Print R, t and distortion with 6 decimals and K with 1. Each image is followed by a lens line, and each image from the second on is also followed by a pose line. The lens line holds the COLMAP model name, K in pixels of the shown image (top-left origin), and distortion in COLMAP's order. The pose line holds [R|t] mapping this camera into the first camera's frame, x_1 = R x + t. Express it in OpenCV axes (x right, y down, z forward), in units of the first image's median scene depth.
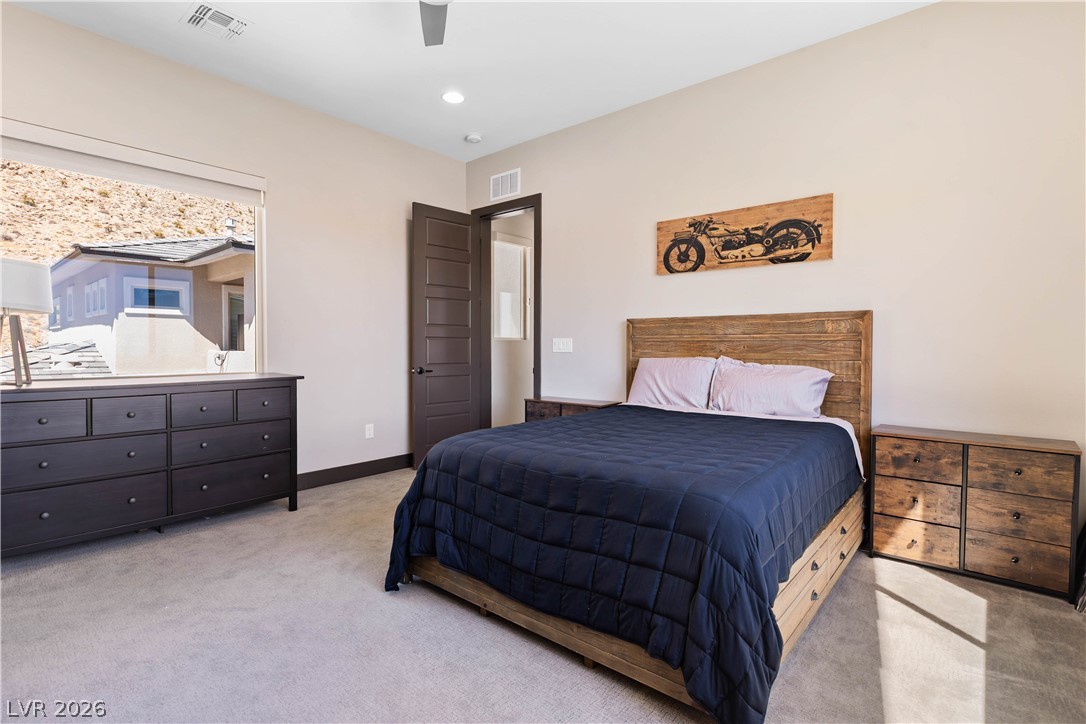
lens RADIAL K [[526.2, 0, 531.6], [0, 526.2, 351.8], [0, 0, 1]] dist [-0.003135, 0.000300]
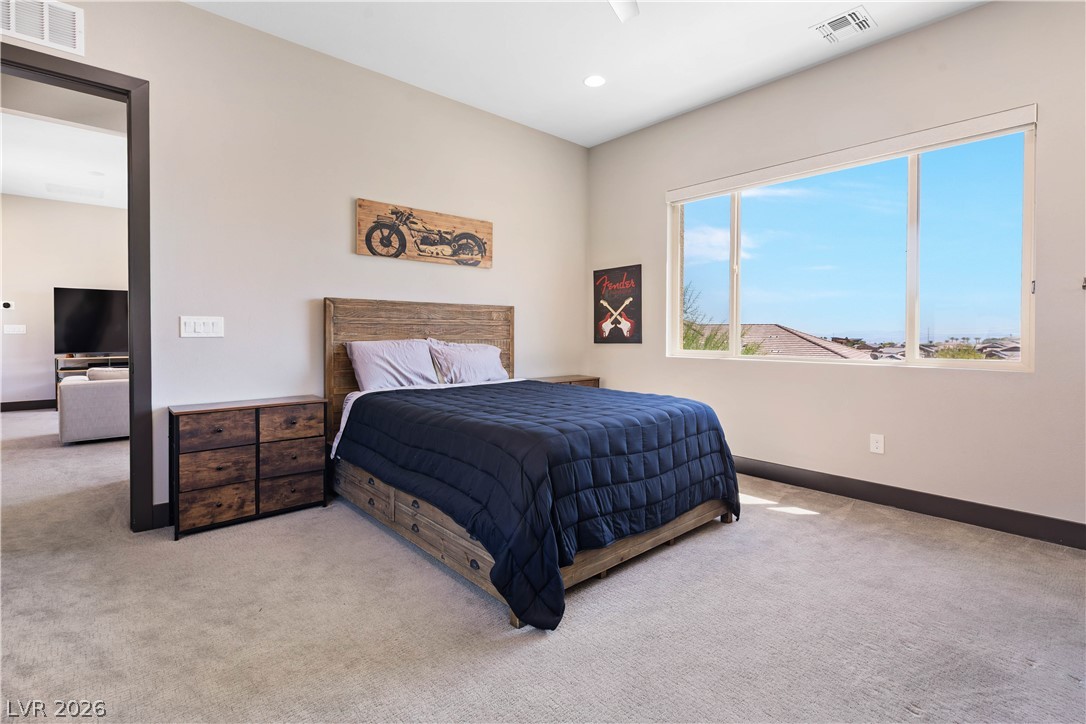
lens RADIAL K [[515.0, 0, 554.2], [0, 515.0, 333.6], [0, 0, 1]] dist [0.002131, 0.000594]
pose [[0.109914, -0.008215, 0.993907, -0.709744], [0.004160, 0.999961, 0.007805, -0.008479], [-0.993932, 0.003277, 0.109943, 0.599694]]
